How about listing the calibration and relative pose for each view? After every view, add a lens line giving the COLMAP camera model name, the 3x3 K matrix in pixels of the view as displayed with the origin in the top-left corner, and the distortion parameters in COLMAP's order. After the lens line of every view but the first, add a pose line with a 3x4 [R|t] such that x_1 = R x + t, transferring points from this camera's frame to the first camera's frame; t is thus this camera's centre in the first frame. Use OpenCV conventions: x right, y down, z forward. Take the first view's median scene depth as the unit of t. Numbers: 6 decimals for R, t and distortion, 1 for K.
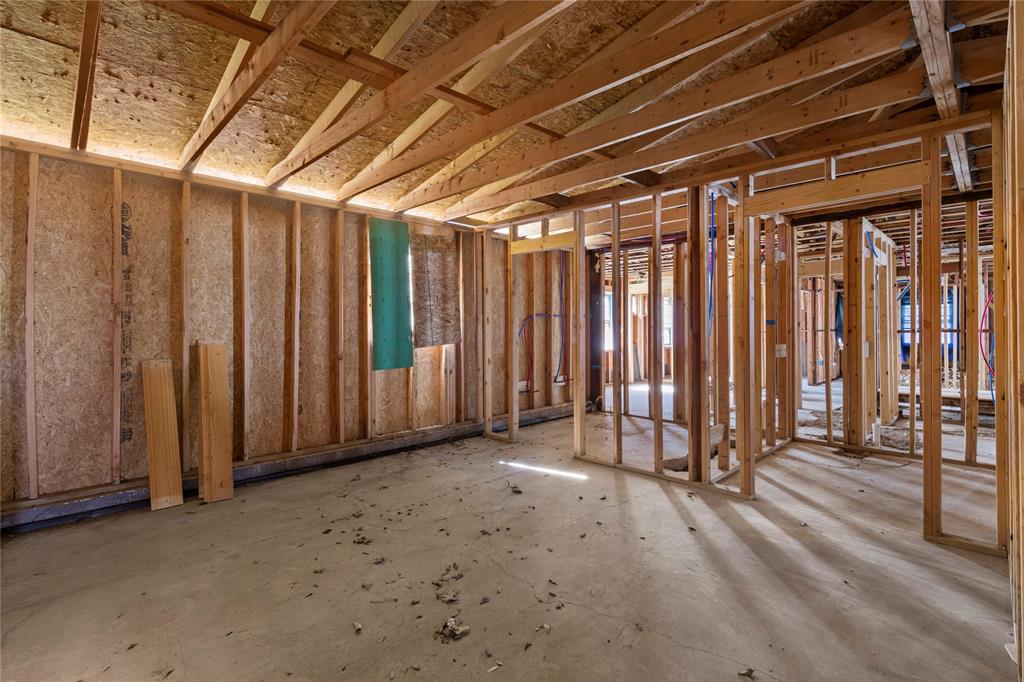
lens RADIAL K [[476.9, 0, 511.5], [0, 476.9, 335.6], [0, 0, 1]] dist [0.004036, 0.000680]
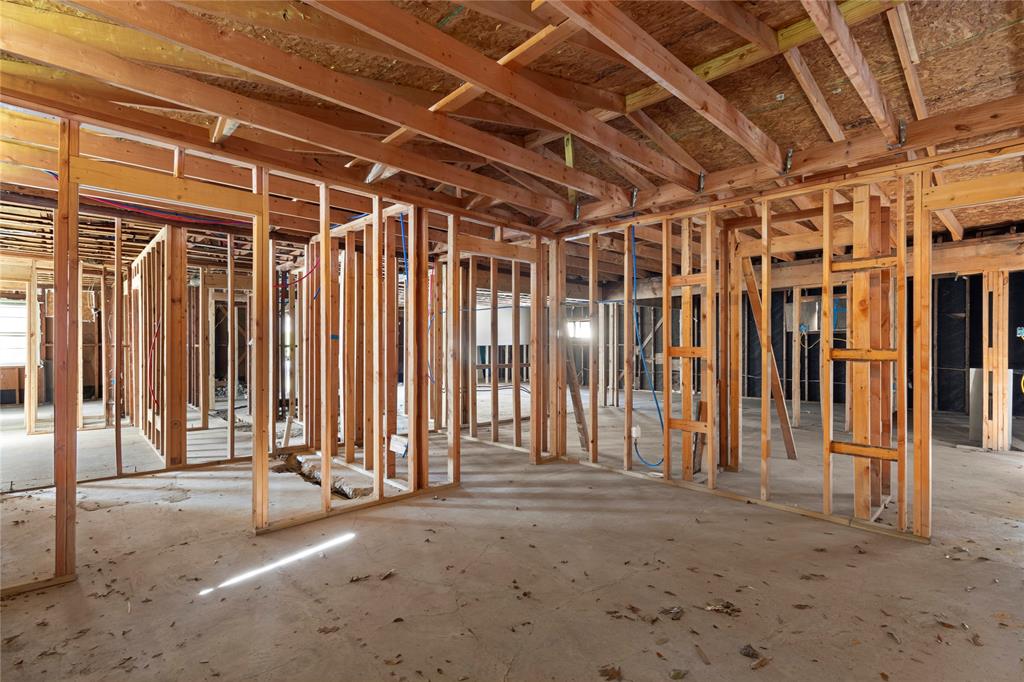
lens RADIAL K [[476.9, 0, 507.5], [0, 476.9, 347.0], [0, 0, 1]] dist [0.004036, 0.000680]
pose [[0.013067, -0.000389, 0.999915, -0.851532], [0.003759, 0.999993, 0.000340, -0.018656], [-0.999908, 0.003754, 0.013069, 0.981105]]
